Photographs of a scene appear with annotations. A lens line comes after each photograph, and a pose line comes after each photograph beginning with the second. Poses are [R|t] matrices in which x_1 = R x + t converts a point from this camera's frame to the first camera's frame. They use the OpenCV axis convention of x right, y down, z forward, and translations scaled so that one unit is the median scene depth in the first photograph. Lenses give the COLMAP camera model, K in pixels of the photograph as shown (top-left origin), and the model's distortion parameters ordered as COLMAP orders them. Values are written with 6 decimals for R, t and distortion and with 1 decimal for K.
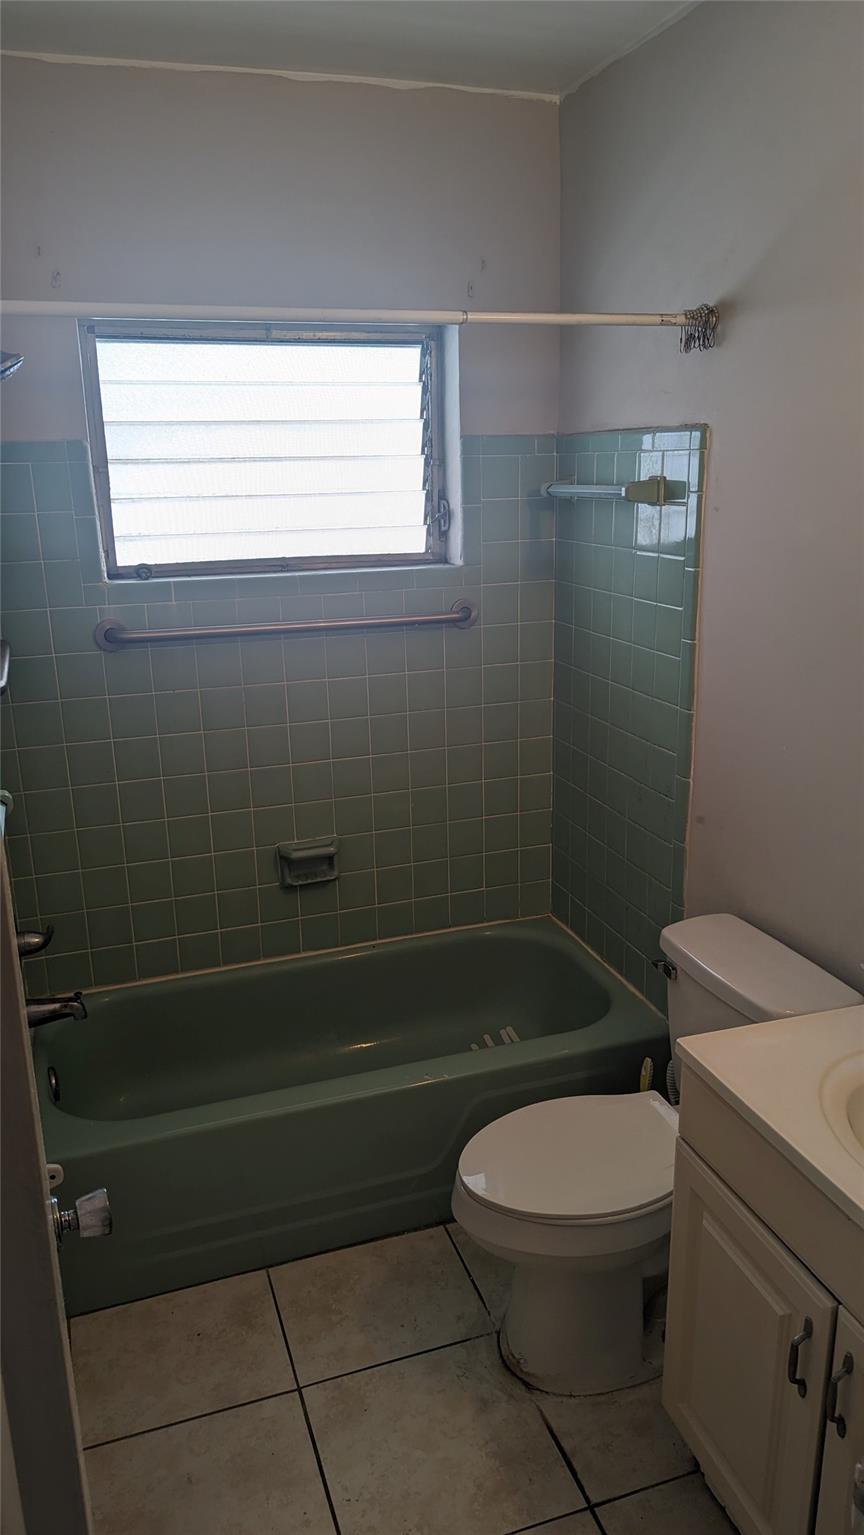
lens RADIAL K [[1098.0, 0, 432.0], [0, 1098.0, 767.5], [0, 0, 1]] dist [0.093519, -0.113892]
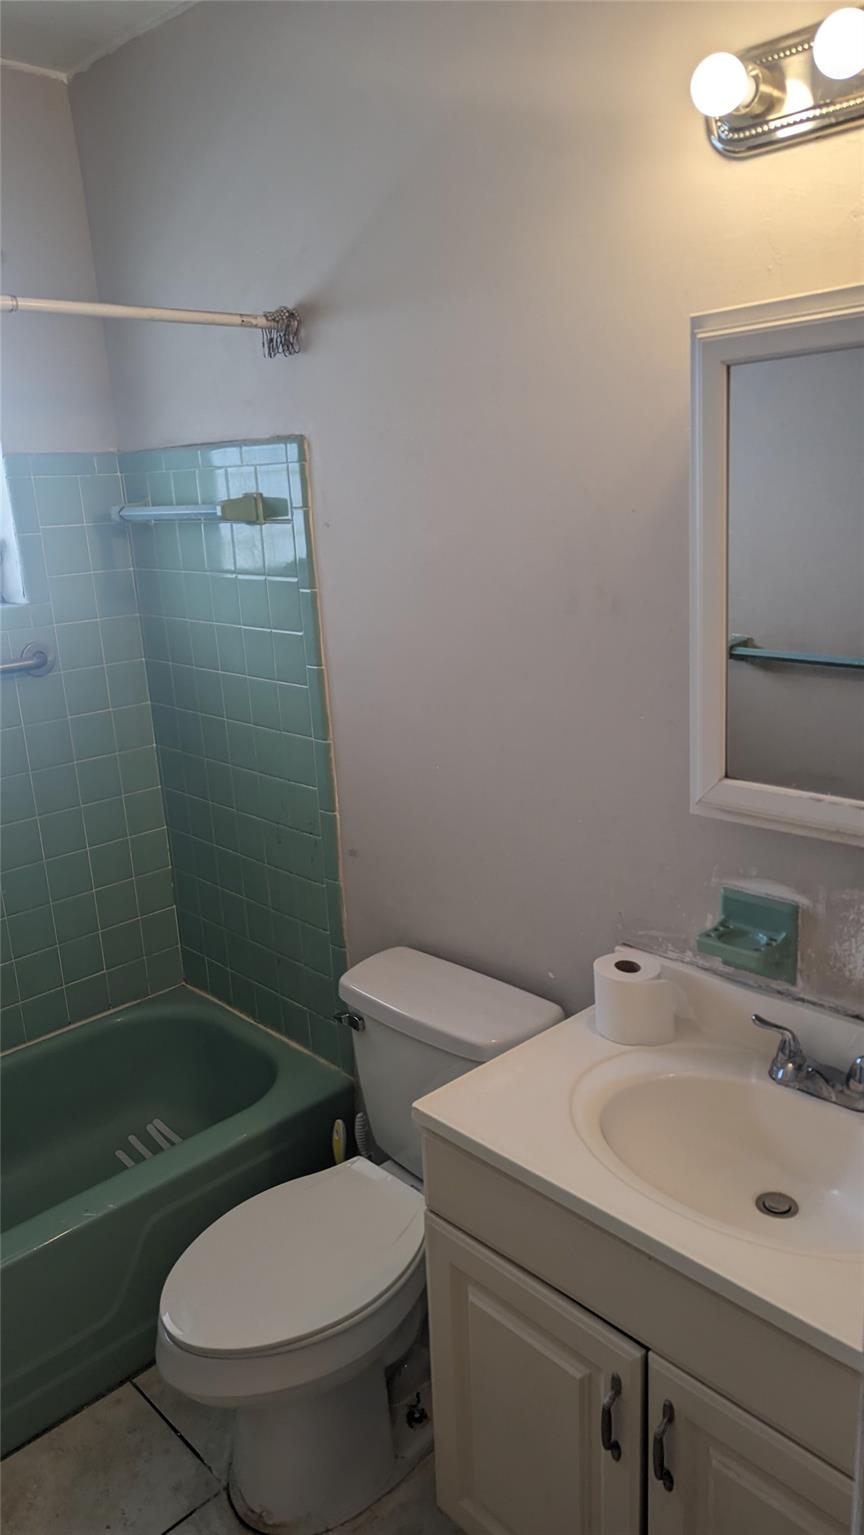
lens RADIAL K [[1078.6, 0, 435.1], [0, 1078.6, 775.9], [0, 0, 1]] dist [0.074049, -0.070397]
pose [[0.901495, -0.133236, 0.411771, -0.063525], [0.142162, 0.989802, 0.009033, -0.016450], [-0.408775, 0.050395, 0.911243, 0.126953]]
